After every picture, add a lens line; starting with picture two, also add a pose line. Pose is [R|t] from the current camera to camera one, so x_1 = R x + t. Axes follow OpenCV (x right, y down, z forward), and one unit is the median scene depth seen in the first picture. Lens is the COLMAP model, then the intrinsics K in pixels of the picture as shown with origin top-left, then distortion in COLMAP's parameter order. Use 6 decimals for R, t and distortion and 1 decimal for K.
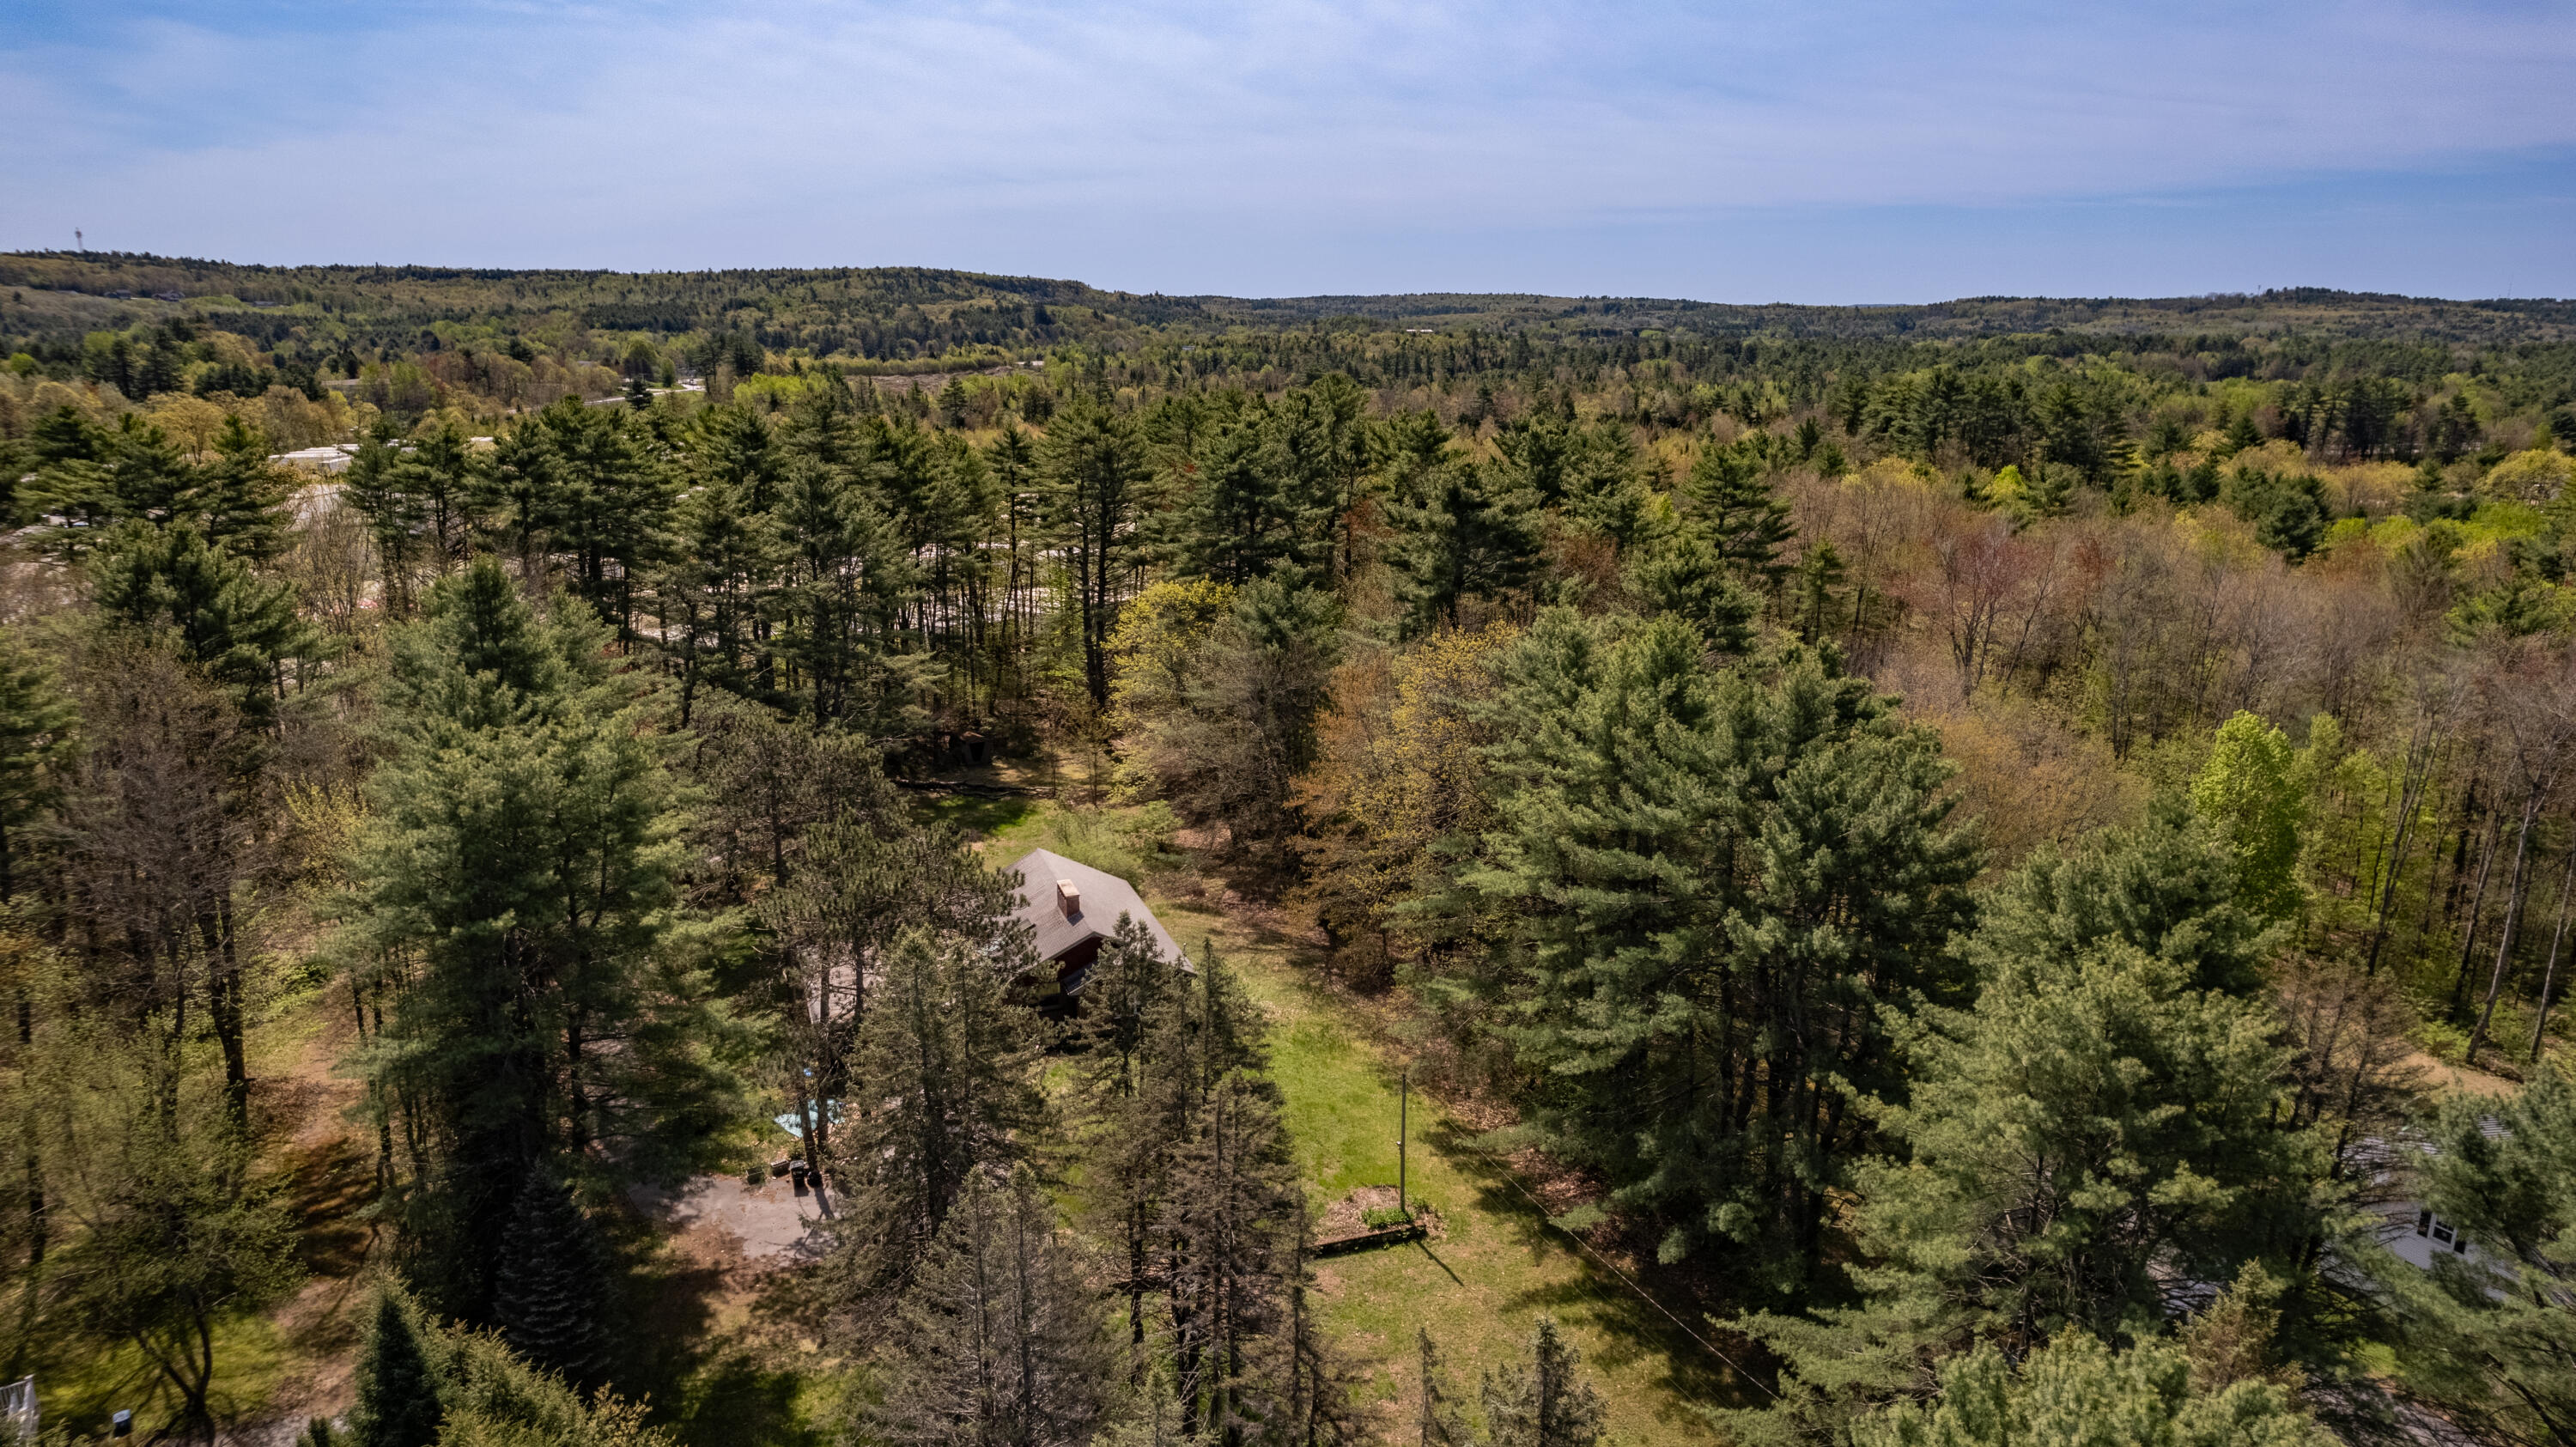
lens RADIAL K [[1665.3, 0, 1303.5], [0, 1665.3, 718.3], [0, 0, 1]] dist [-0.070974, 0.058552]
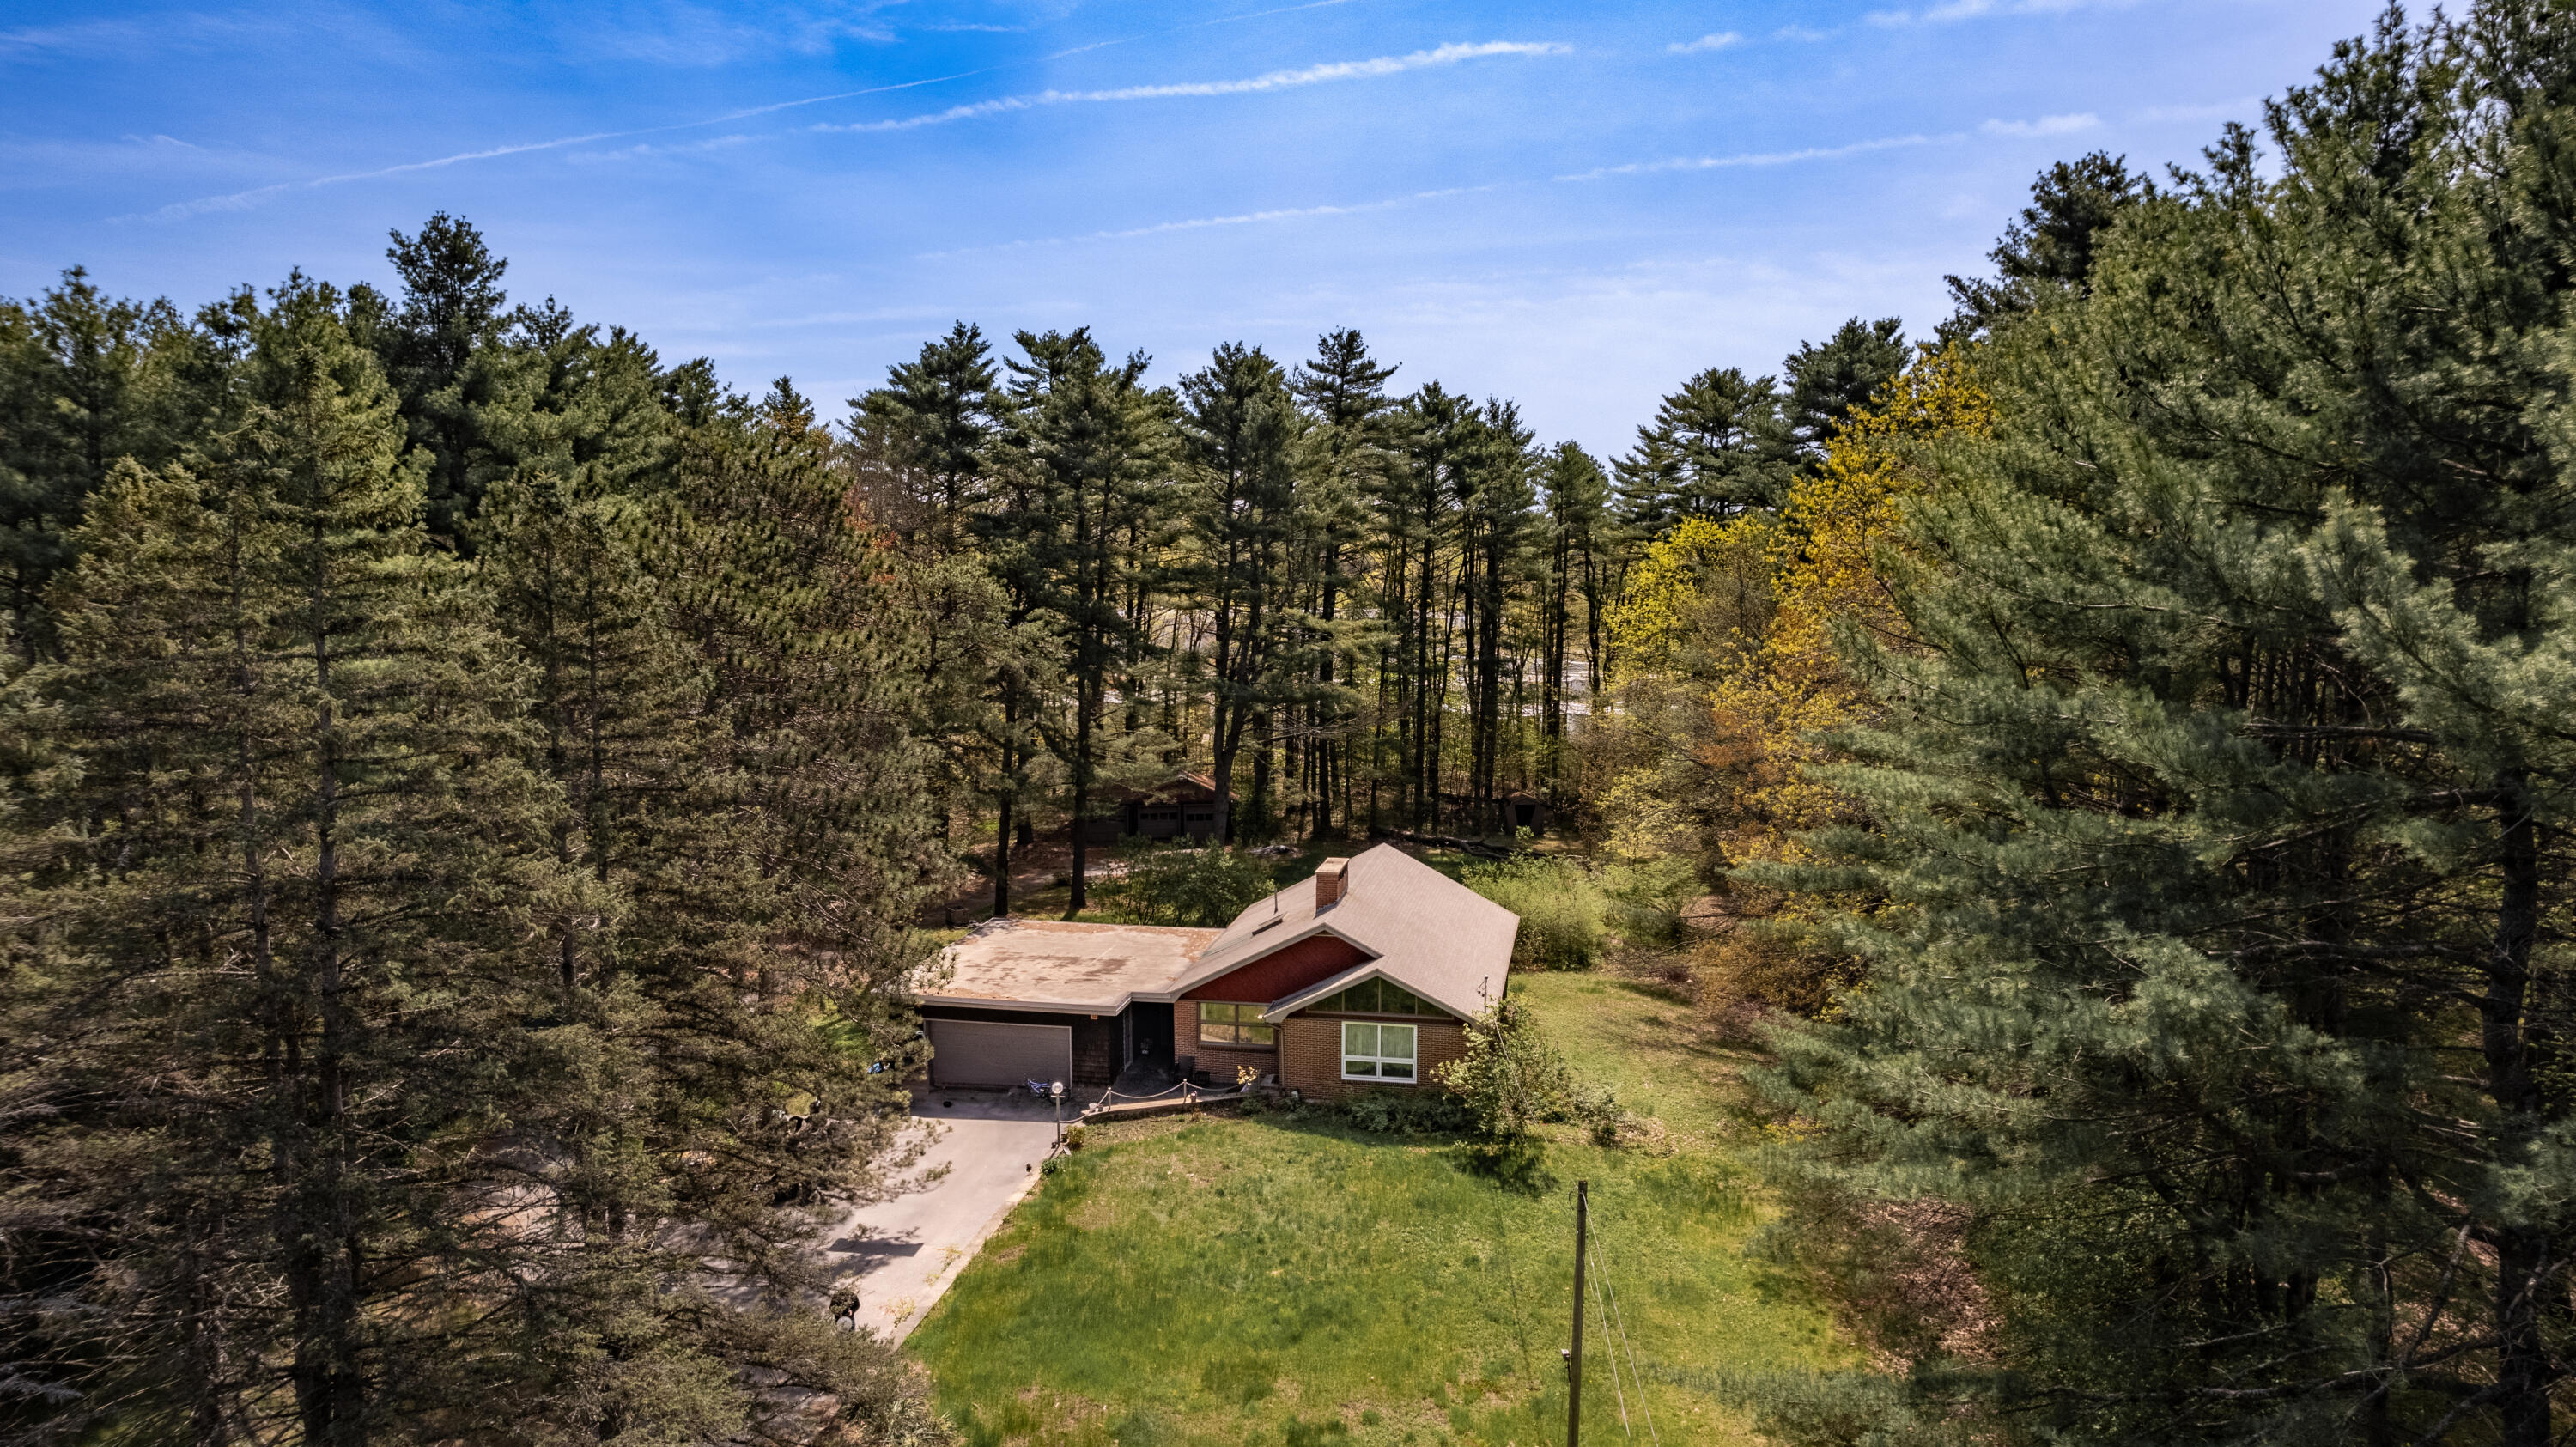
lens RADIAL K [[1665.3, 0, 1280.1], [0, 1665.3, 726.9], [0, 0, 1]] dist [-0.070974, 0.058552]
pose [[0.853944, 0.052239, -0.517736, 0.103515], [-0.125855, 0.986143, -0.108082, 0.078681], [0.504915, 0.157456, 0.848686, 0.298759]]
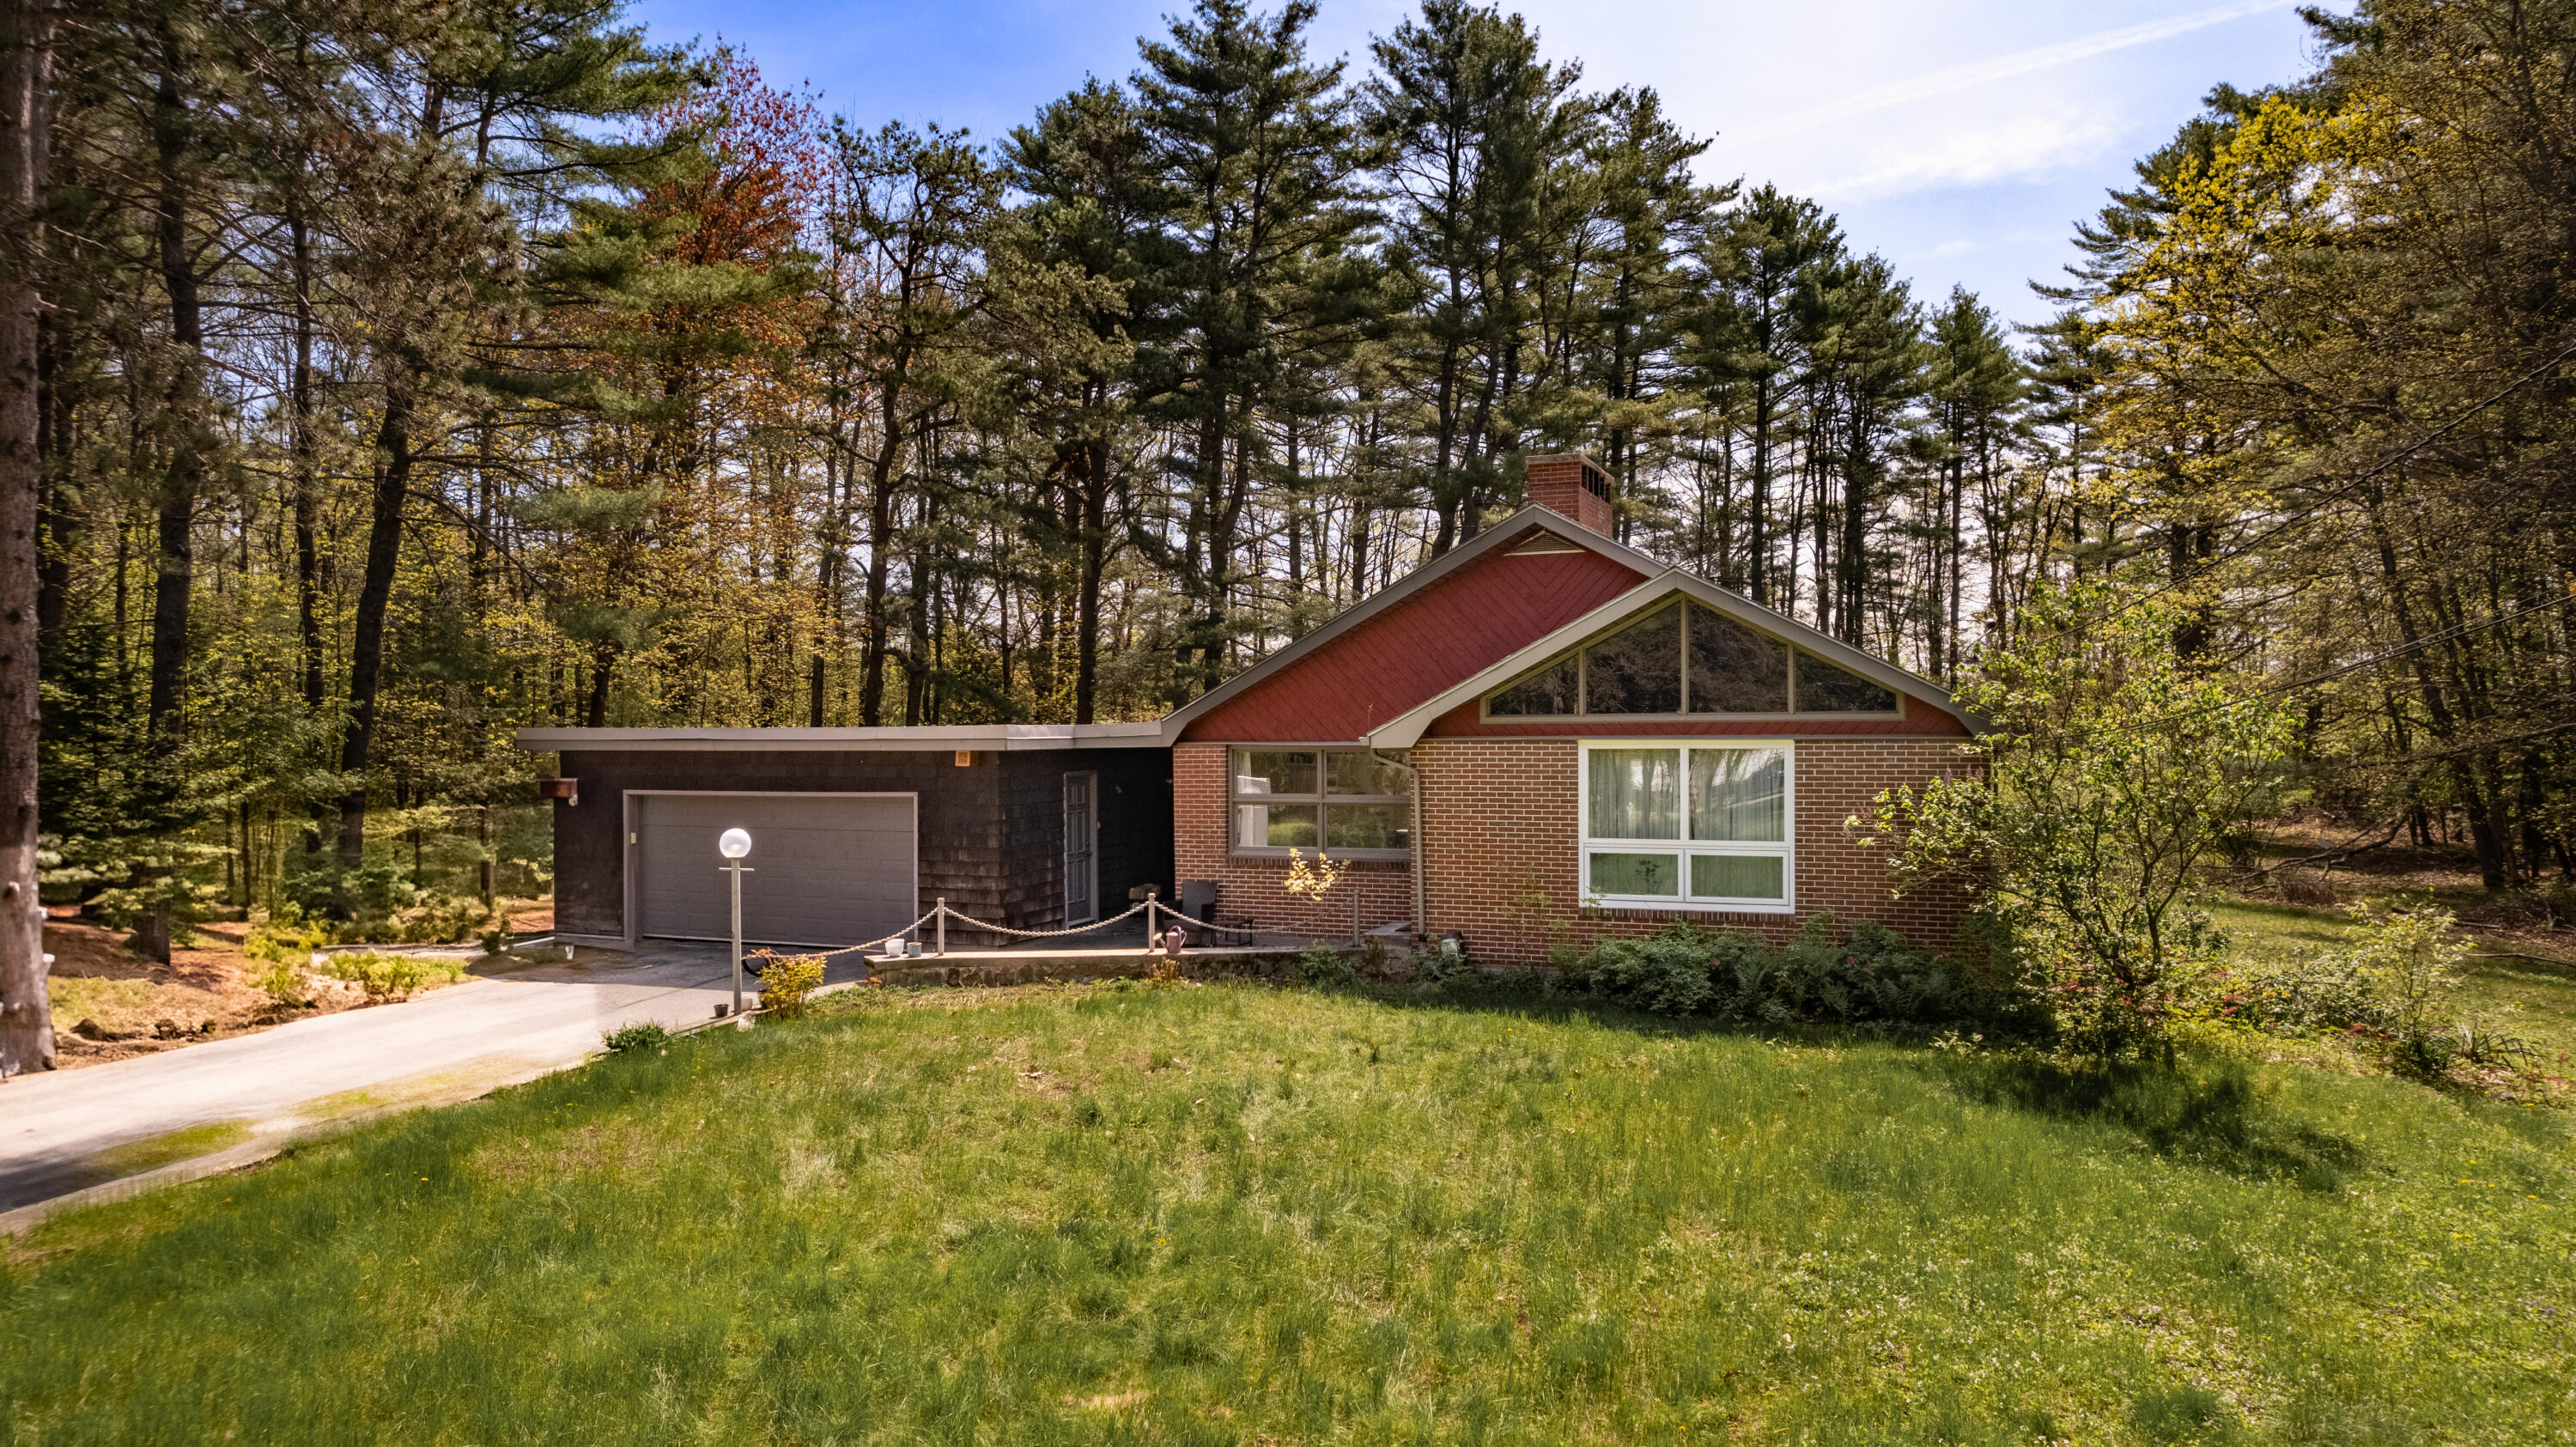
lens RADIAL K [[1665.3, 0, 1271.9], [0, 1665.3, 741.8], [0, 0, 1]] dist [-0.070974, 0.058552]
pose [[0.738042, -0.001496, -0.674753, -0.000025], [-0.157890, 0.971853, -0.174853, 0.128615], [0.656022, 0.235585, 0.717032, 0.516326]]
